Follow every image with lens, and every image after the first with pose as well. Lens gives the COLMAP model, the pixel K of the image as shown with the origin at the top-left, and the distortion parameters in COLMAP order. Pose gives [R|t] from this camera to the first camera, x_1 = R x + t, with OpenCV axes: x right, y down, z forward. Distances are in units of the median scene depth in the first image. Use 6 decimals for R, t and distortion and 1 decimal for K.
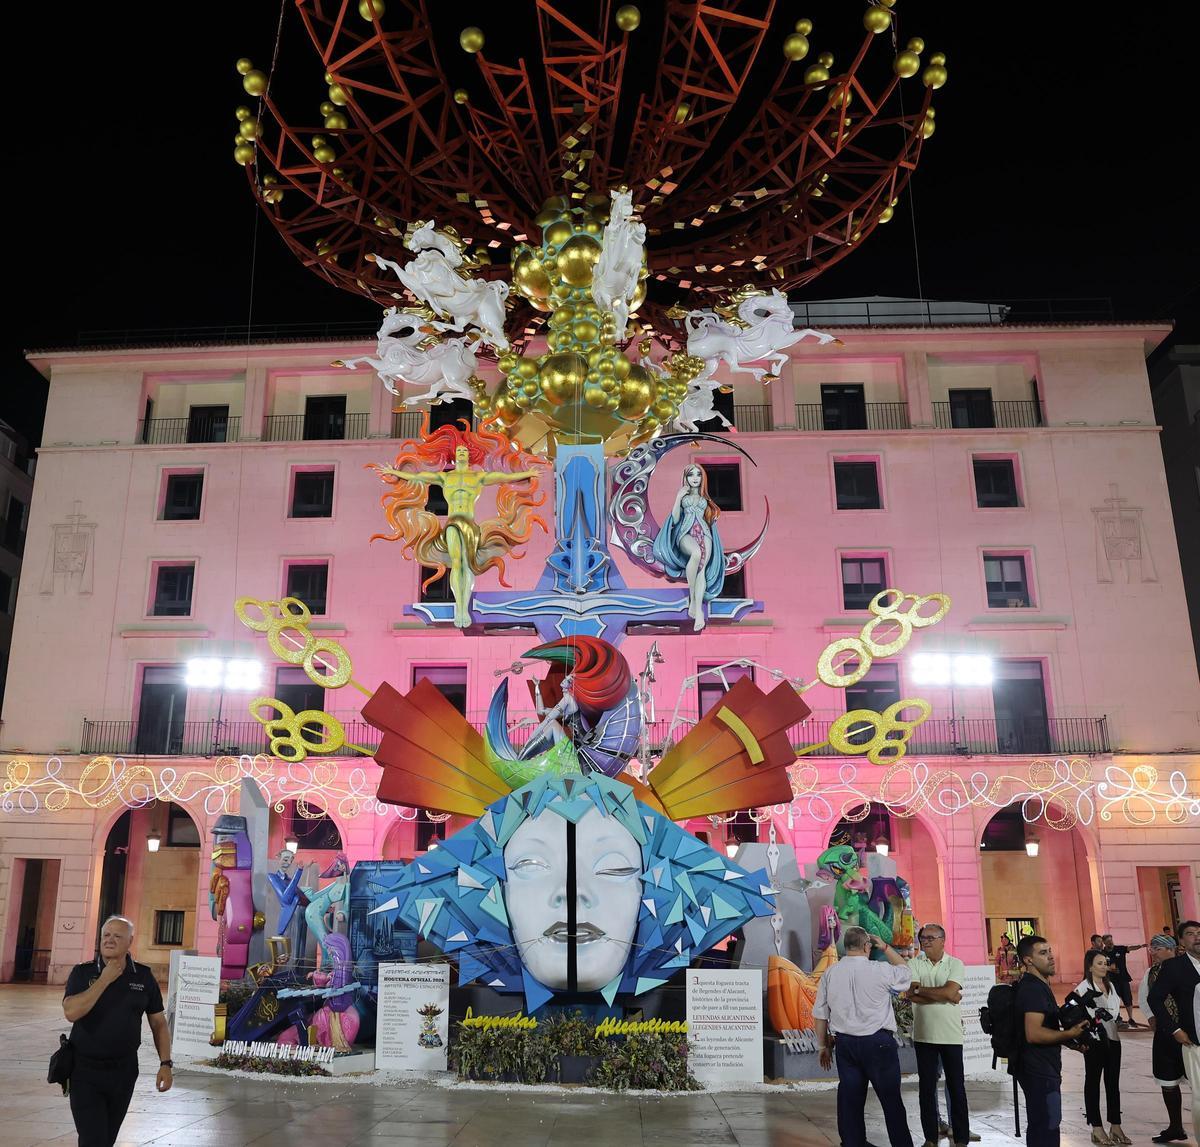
lens RADIAL K [[1197.6, 0, 527.1], [0, 1197.6, 574.5], [0, 0, 1]] dist [-0.115423, 0.104654]
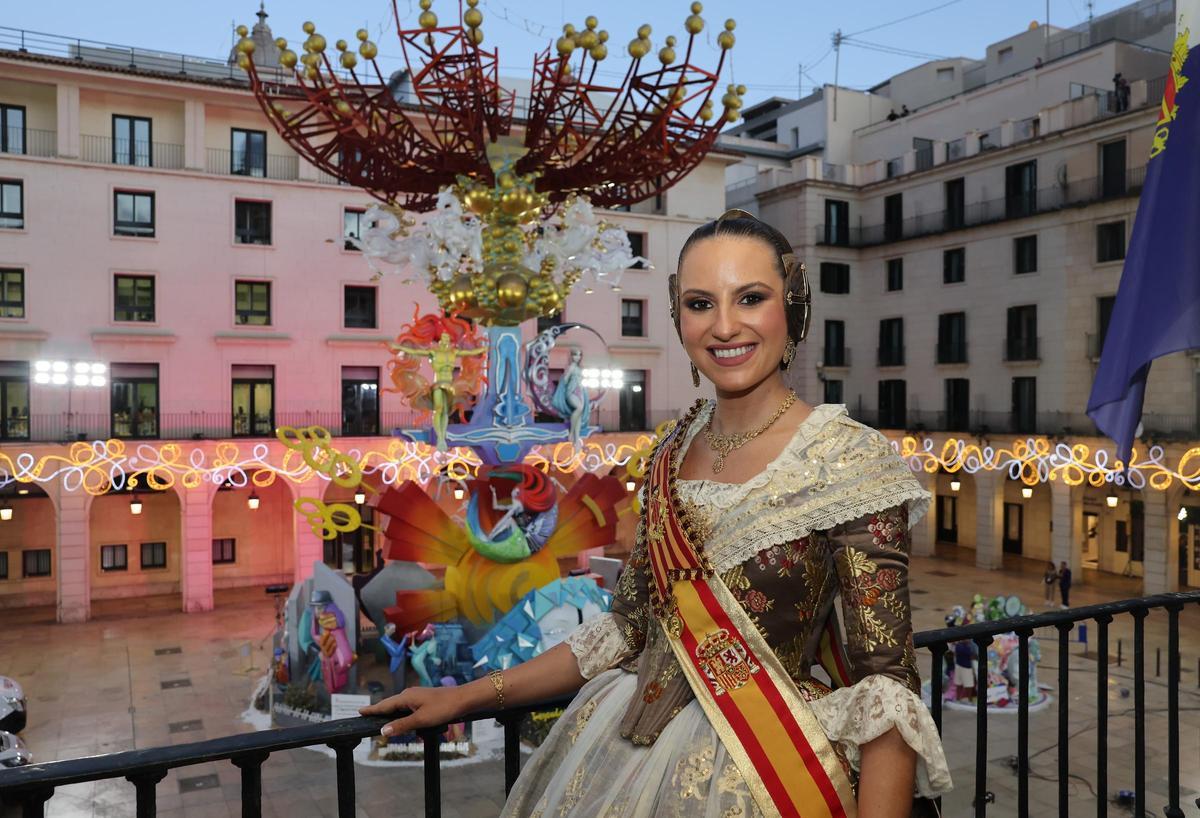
lens RADIAL K [[1002.8, 0, 606.1], [0, 1002.8, 413.6], [0, 0, 1]] dist [-0.074968, 0.100703]
pose [[0.853682, -0.019472, 0.520430, -0.438689], [-0.138434, 0.954866, 0.262805, -0.300352], [-0.502058, -0.296397, 0.812457, -0.131041]]
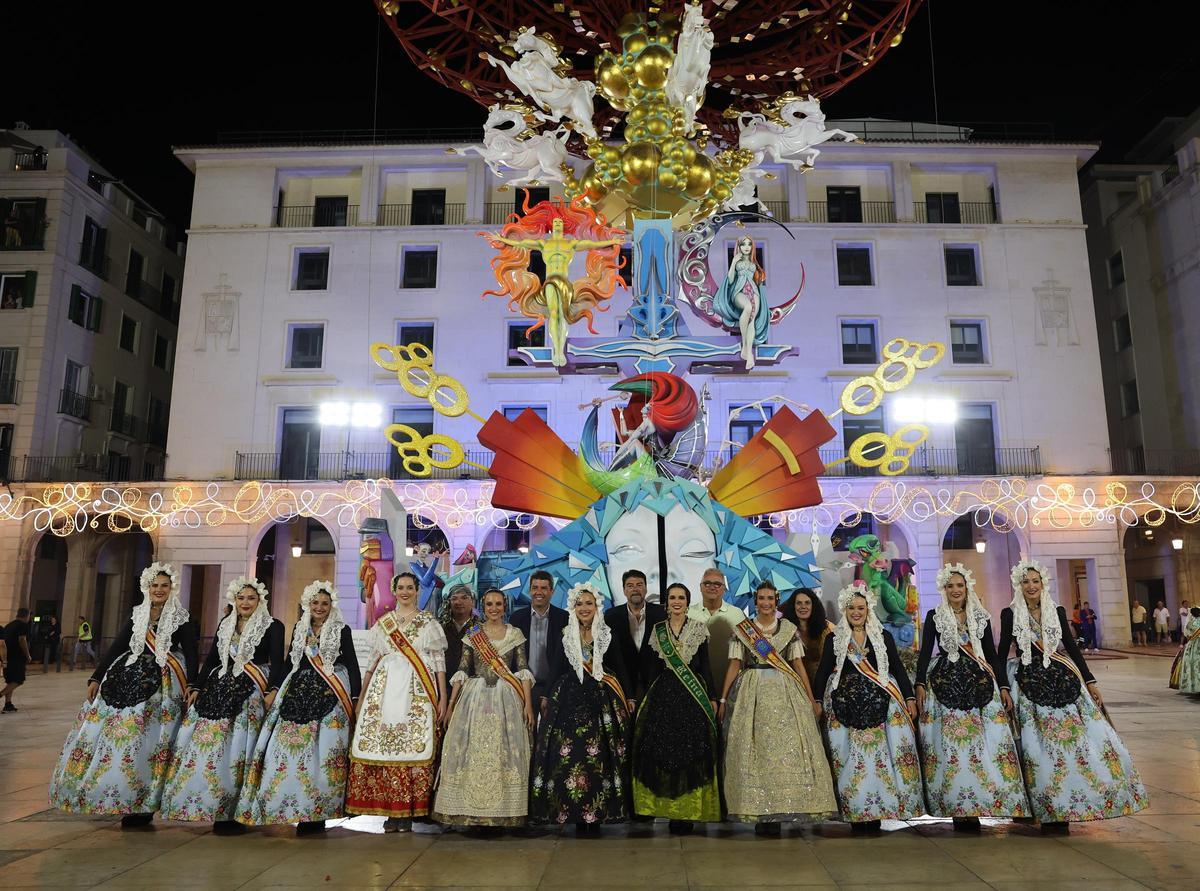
lens RADIAL K [[929.0, 0, 652.8], [0, 929.0, 448.1], [0, 0, 1]] dist [-0.114767, 0.098247]
pose [[0.996406, -0.003597, 0.084631, -0.030931], [-0.005498, 0.994246, 0.106980, 0.019868], [-0.084529, -0.107060, 0.990653, 0.028000]]
